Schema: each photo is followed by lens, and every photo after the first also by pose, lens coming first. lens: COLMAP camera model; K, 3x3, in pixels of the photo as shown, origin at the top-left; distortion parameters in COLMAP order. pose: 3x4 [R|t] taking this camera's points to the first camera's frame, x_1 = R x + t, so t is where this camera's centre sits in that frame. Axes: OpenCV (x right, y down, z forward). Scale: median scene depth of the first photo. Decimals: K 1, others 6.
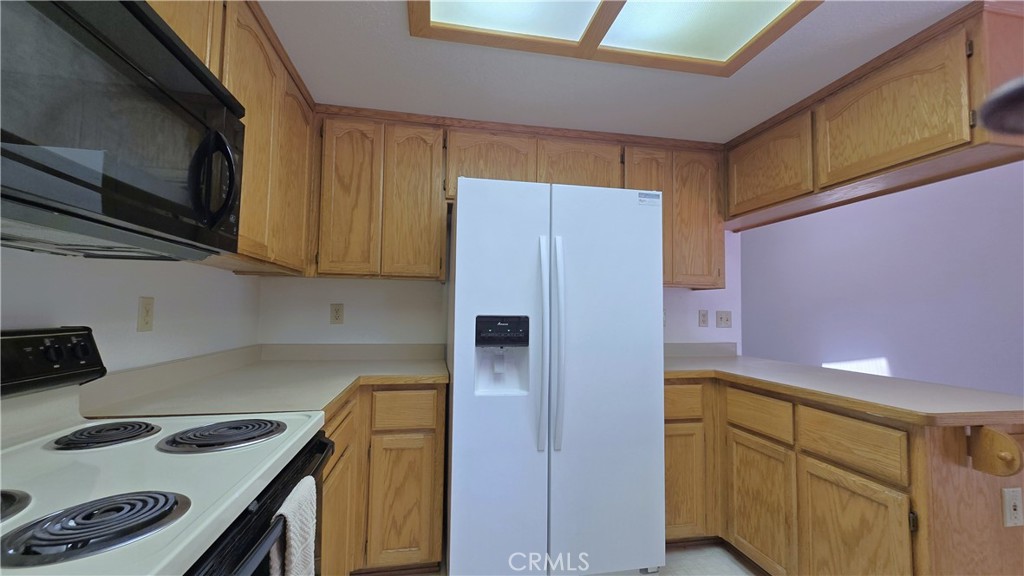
lens RADIAL K [[416.5, 0, 514.0], [0, 416.5, 290.4], [0, 0, 1]] dist [-0.005839, 0.001185]
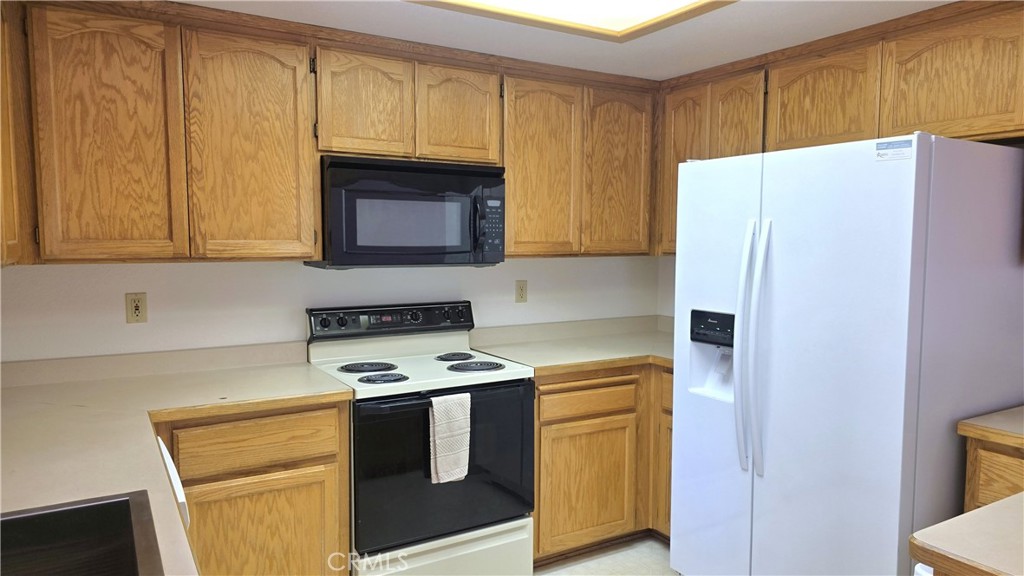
lens RADIAL K [[692.8, 0, 514.4], [0, 692.8, 288.1], [0, 0, 1]] dist [0.025378, -0.008168]
pose [[0.347463, 0.059089, -0.935830, 1.133967], [0.049222, 0.995487, 0.081132, -0.123426], [0.936401, -0.074254, 0.342986, 0.070579]]
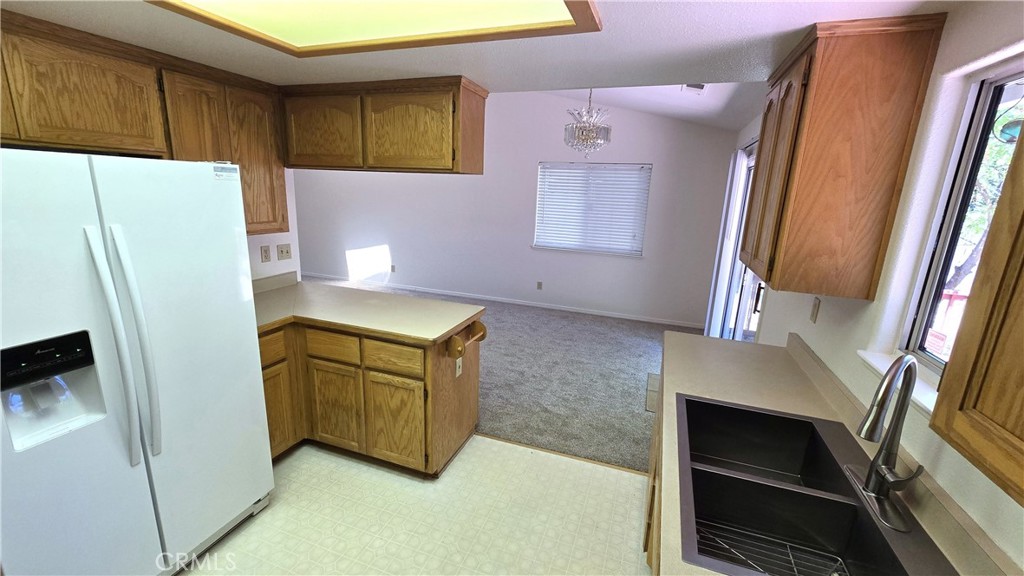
lens RADIAL K [[416.5, 0, 509.9], [0, 416.5, 288.2], [0, 0, 1]] dist [-0.005839, 0.001185]
pose [[0.509112, -0.192675, 0.838857, -0.188321], [-0.076916, 0.960537, 0.267305, -0.269073], [-0.857256, -0.200609, 0.474202, -0.053089]]
